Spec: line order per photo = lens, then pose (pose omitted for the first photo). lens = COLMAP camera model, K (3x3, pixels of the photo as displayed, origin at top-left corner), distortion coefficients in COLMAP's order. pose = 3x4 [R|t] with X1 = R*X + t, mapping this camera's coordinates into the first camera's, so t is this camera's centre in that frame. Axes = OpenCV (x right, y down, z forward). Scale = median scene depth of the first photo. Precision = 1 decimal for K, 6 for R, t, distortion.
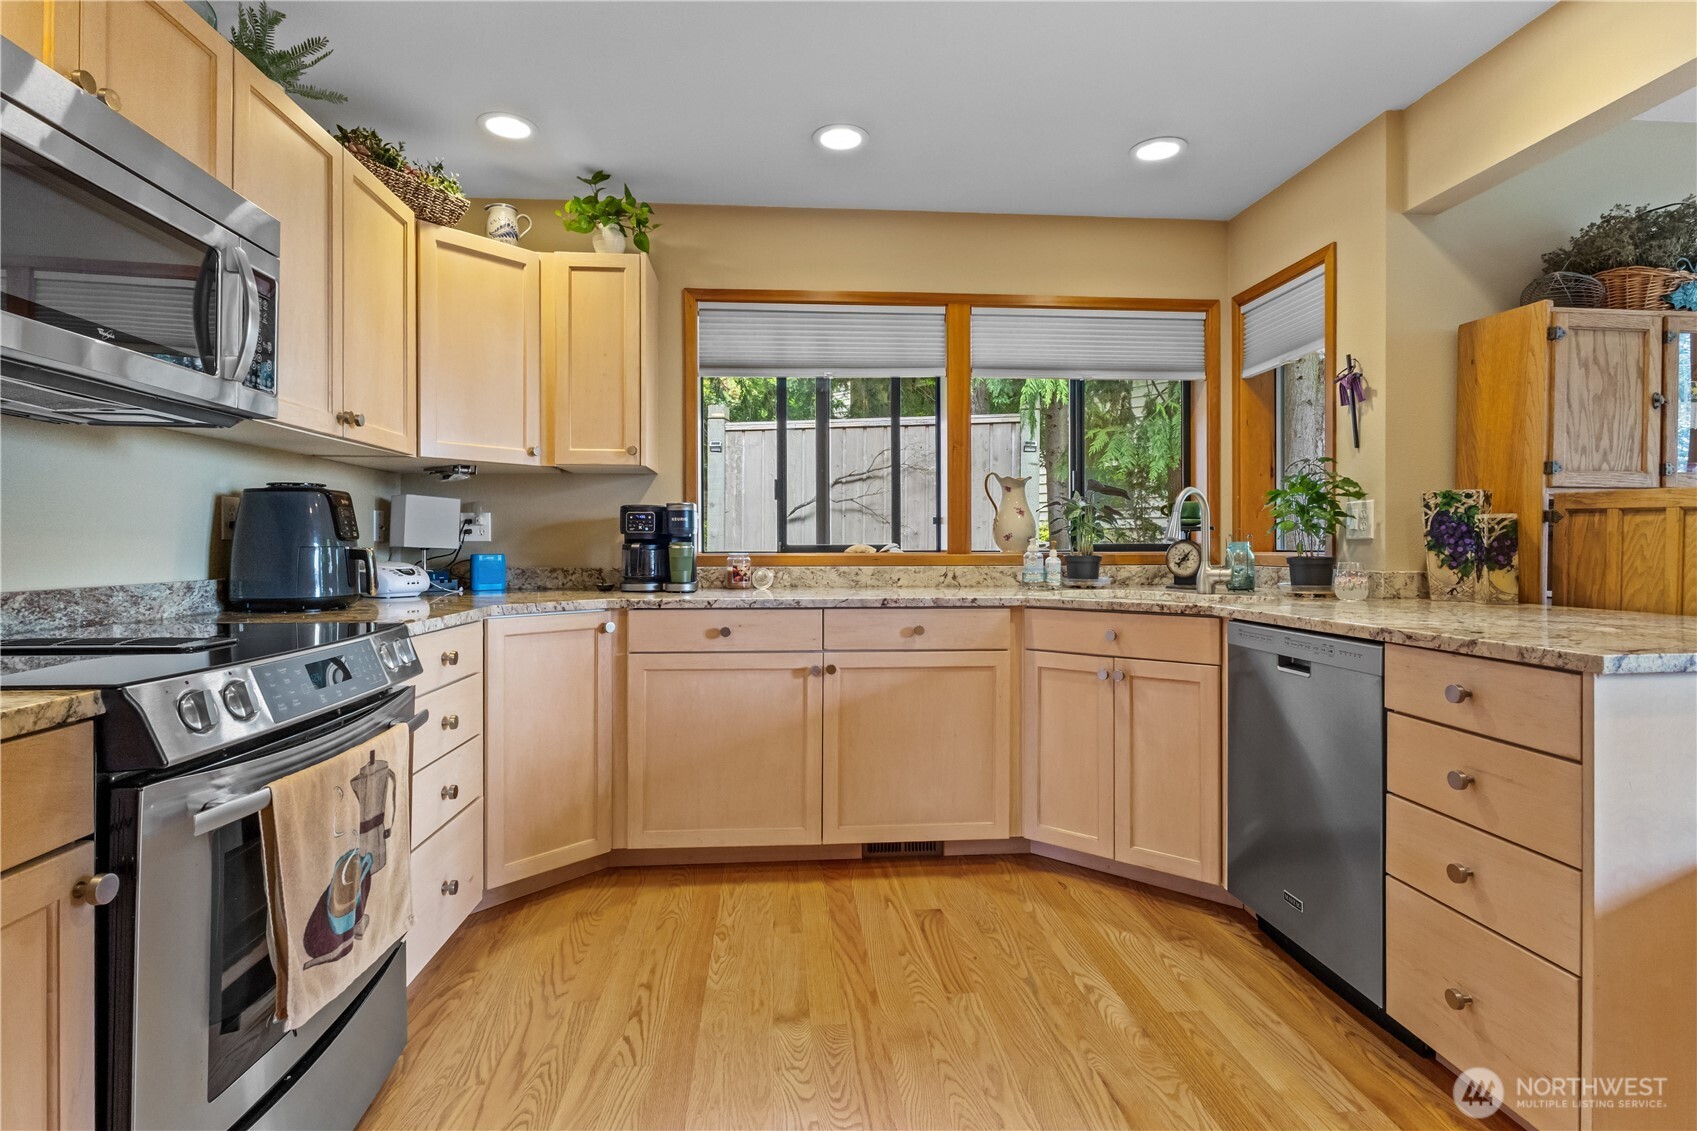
lens RADIAL K [[835.8, 0, 845.8], [0, 835.8, 542.0], [0, 0, 1]] dist [0.002998, -0.000068]
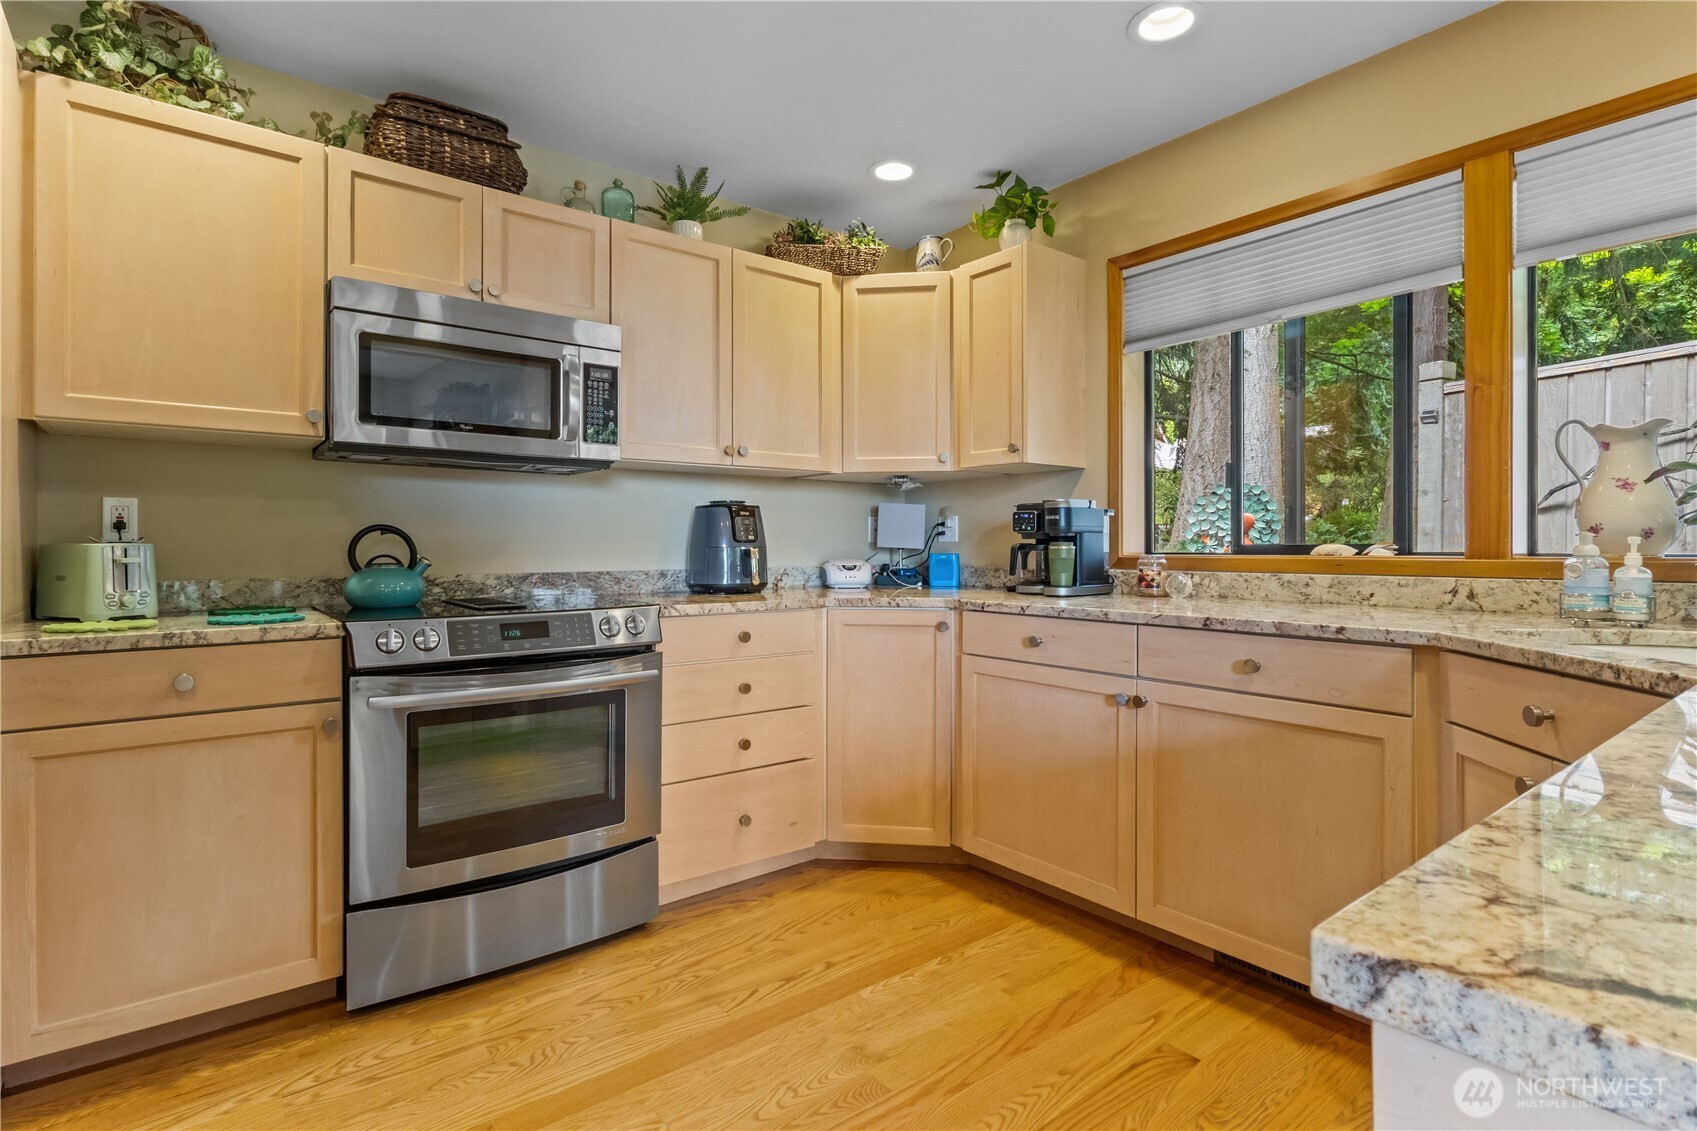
lens RADIAL K [[835.8, 0, 845.8], [0, 835.8, 542.0], [0, 0, 1]] dist [0.002998, -0.000068]
pose [[0.556825, -0.004312, -0.830618, 0.484128], [0.005161, 0.999985, -0.001732, 0.000540], [0.830614, -0.003322, 0.556839, 0.323359]]
